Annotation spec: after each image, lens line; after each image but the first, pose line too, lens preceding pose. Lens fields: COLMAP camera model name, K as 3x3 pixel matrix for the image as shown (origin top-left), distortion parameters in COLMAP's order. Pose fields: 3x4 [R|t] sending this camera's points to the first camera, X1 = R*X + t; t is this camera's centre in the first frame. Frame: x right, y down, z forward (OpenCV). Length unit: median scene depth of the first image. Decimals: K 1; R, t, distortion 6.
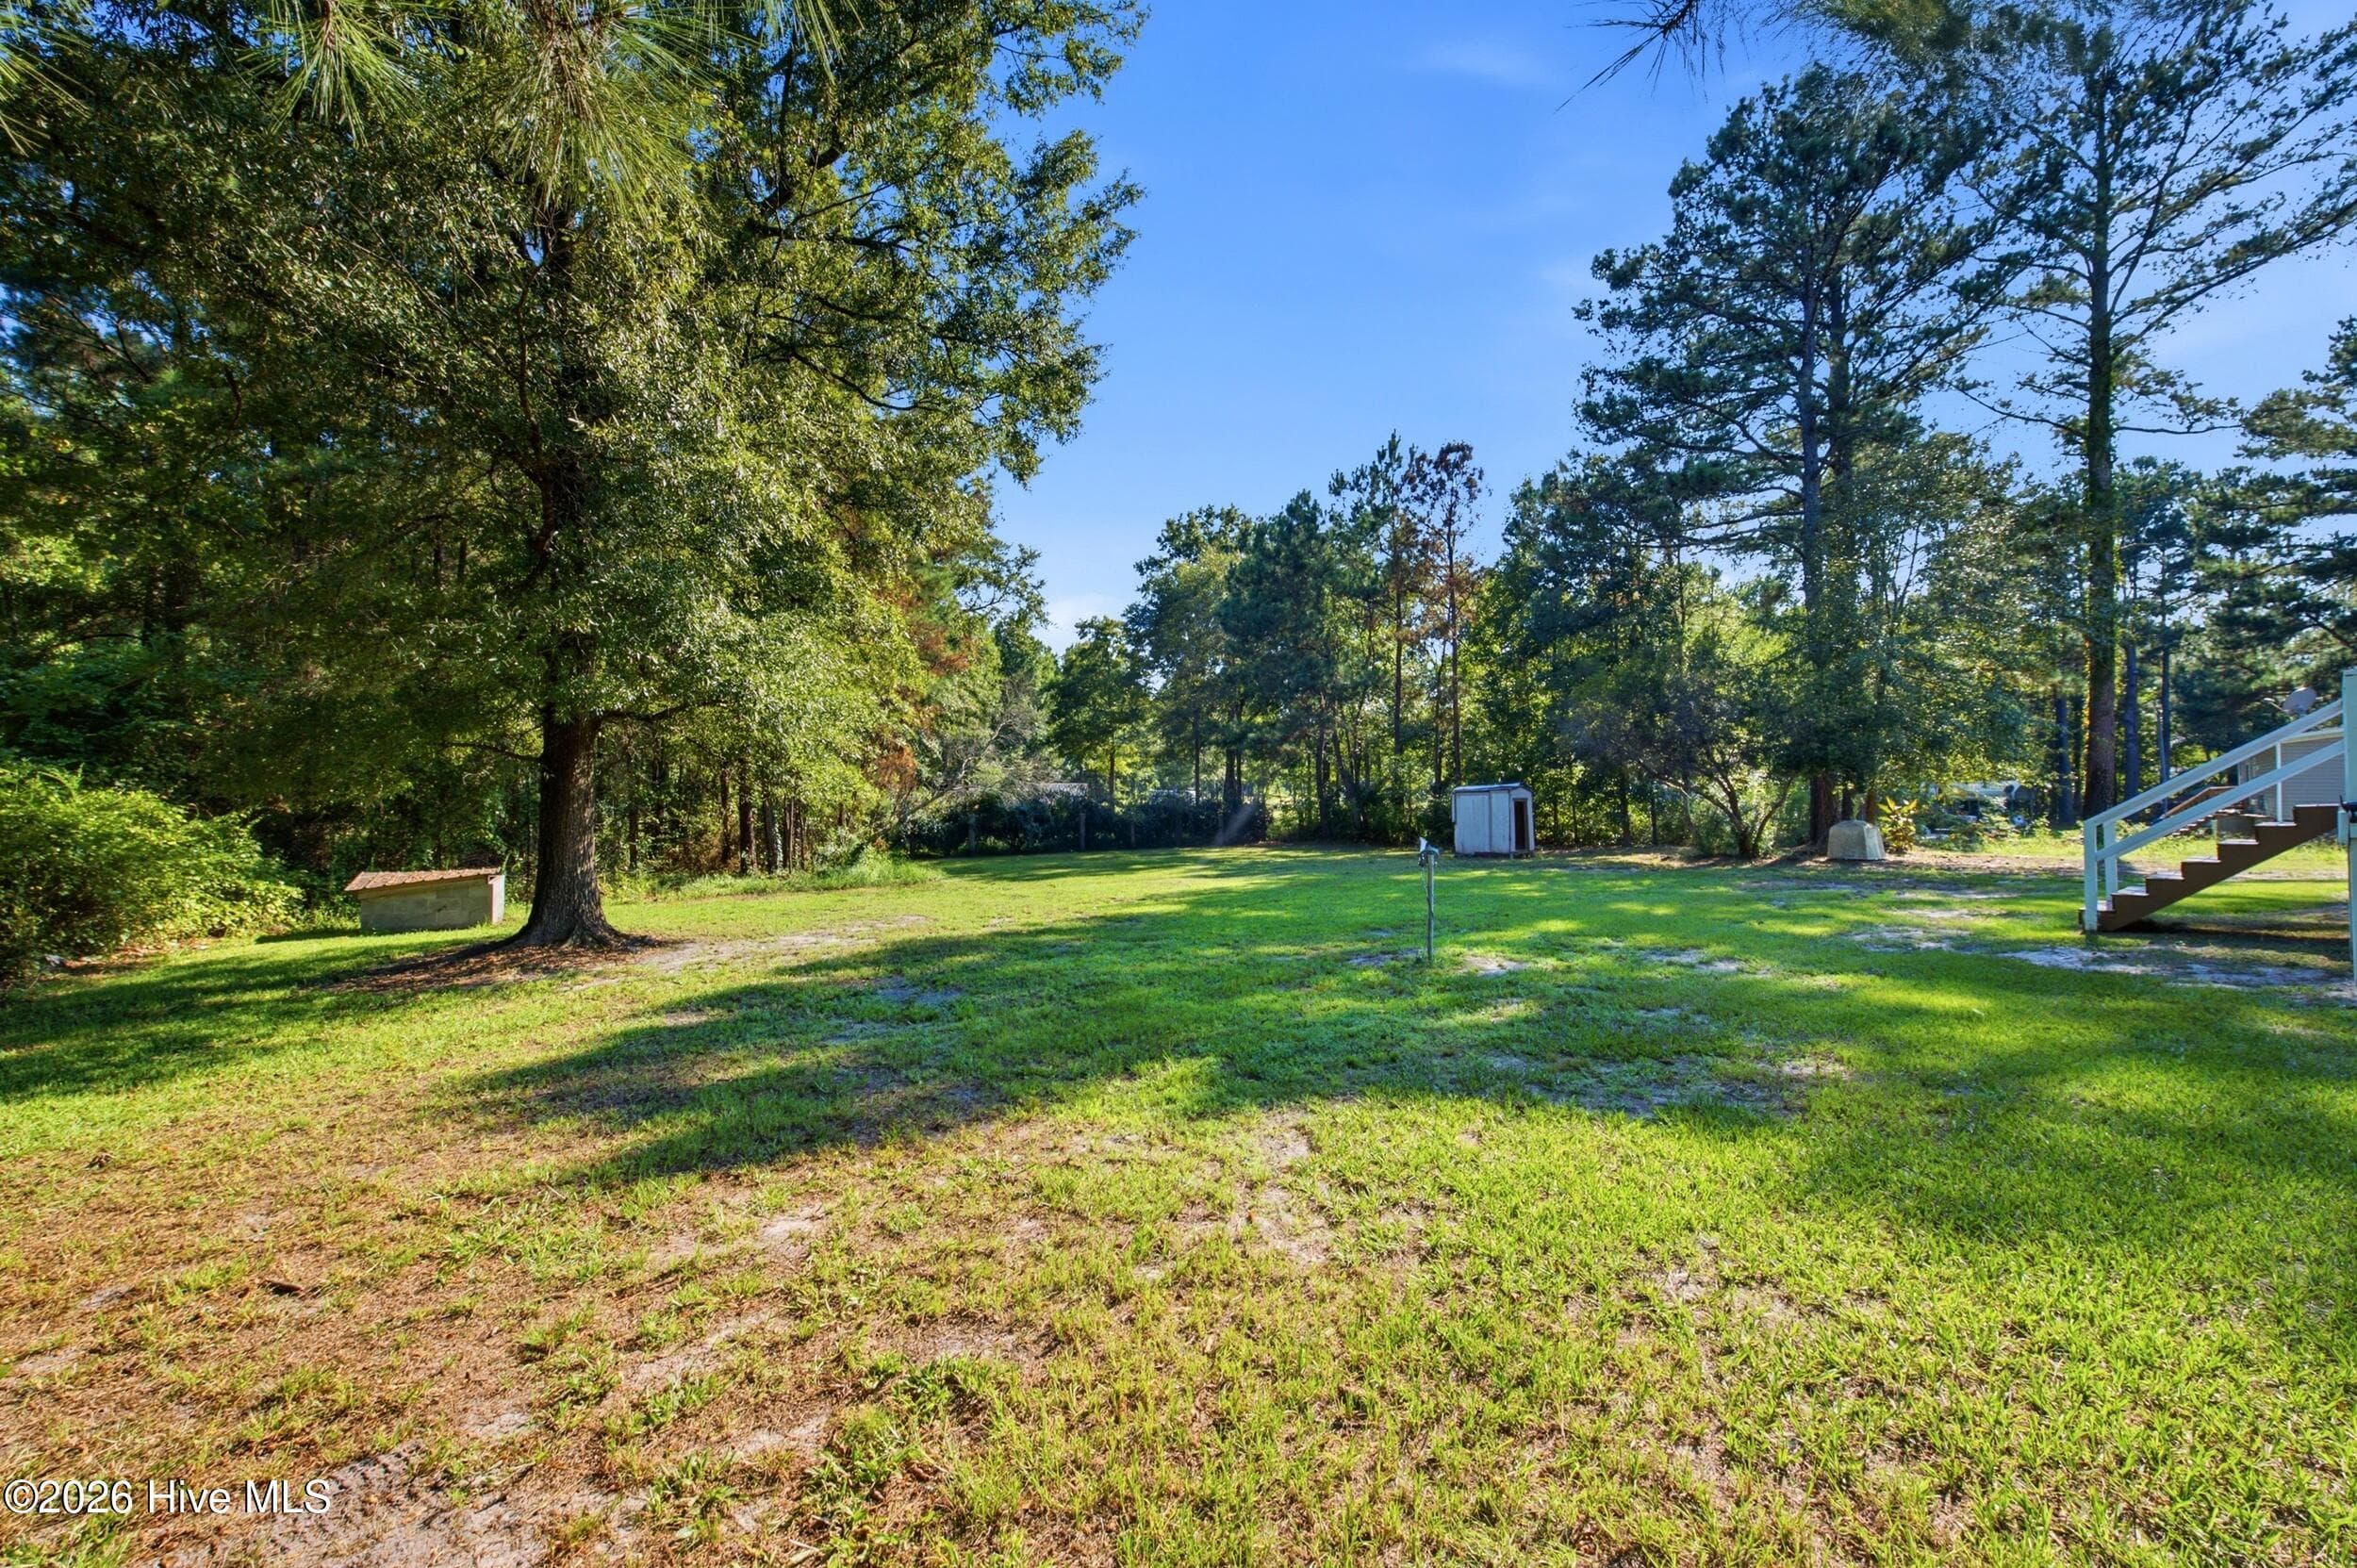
lens RADIAL K [[939.3, 0, 1150.6], [0, 939.3, 777.4], [0, 0, 1]] dist [-0.000598, -0.000318]
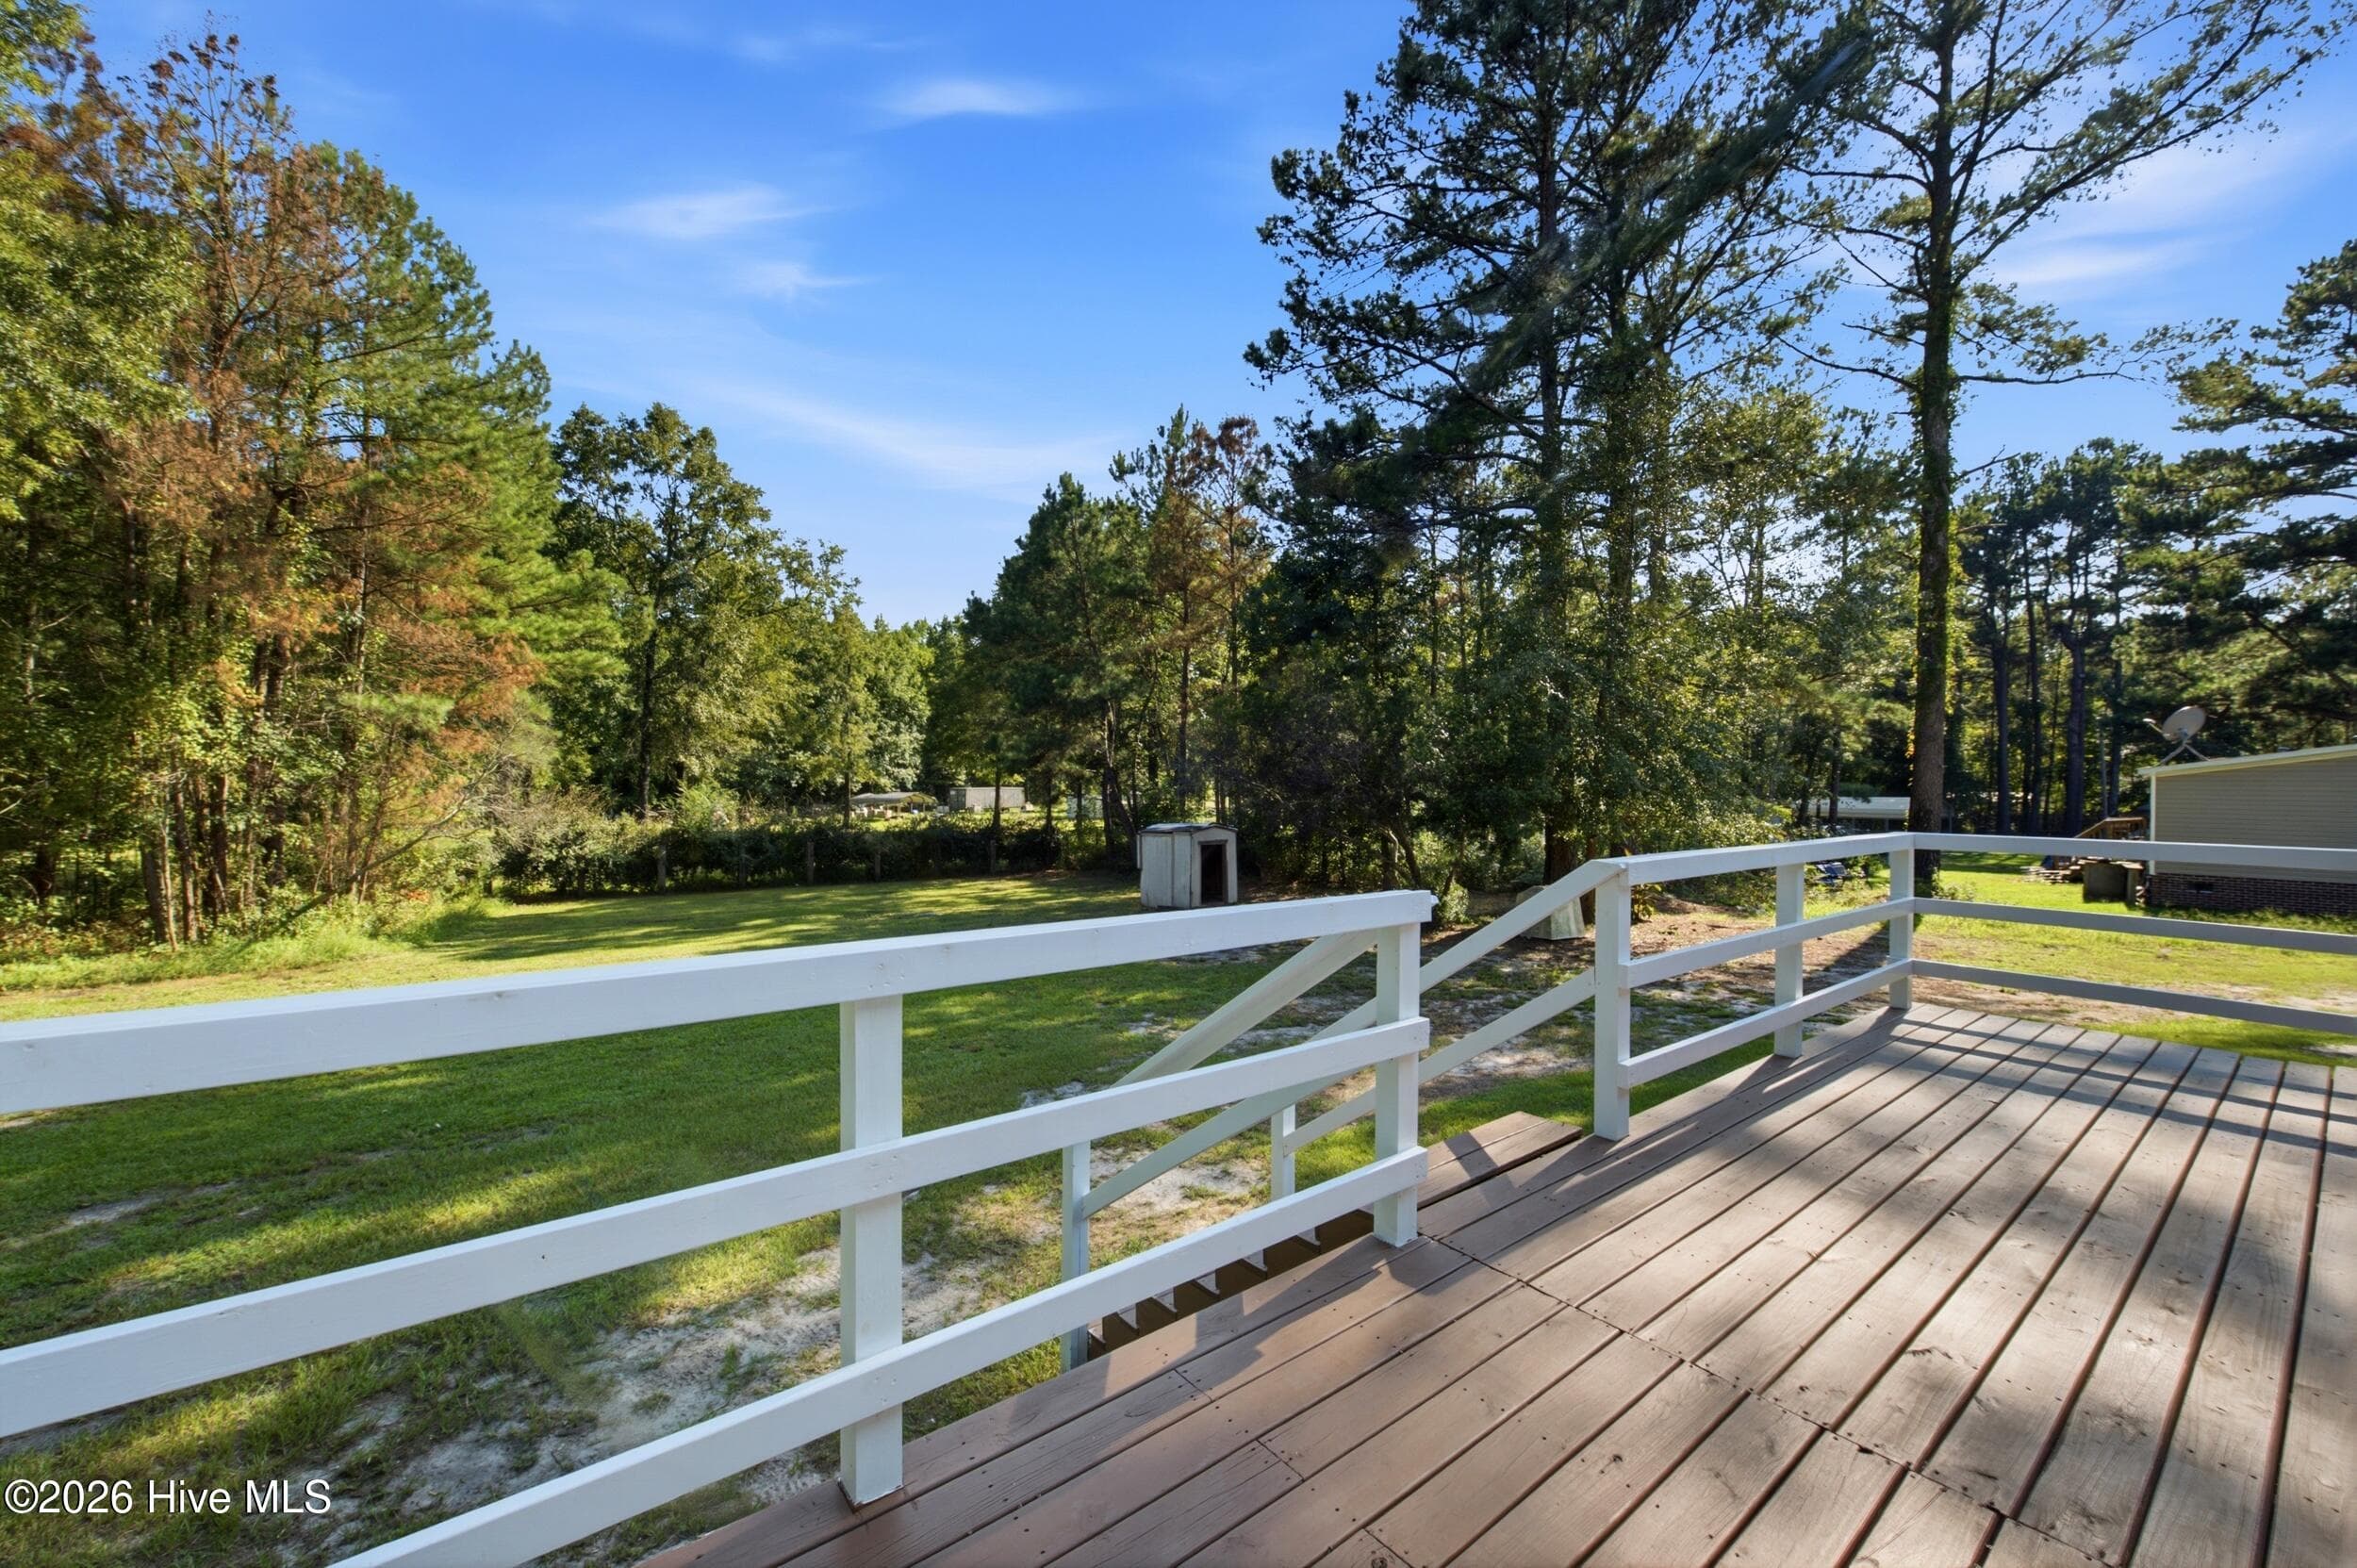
lens RADIAL K [[898.5, 0, 1178.5], [0, 898.5, 784.0], [0, 0, 1]] dist [0.001071, 0.000413]
pose [[0.999862, 0.000602, -0.016625, 0.265199], [-0.000336, 0.999872, 0.015992, -0.029199], [0.016633, -0.015985, 0.999734, 0.155660]]
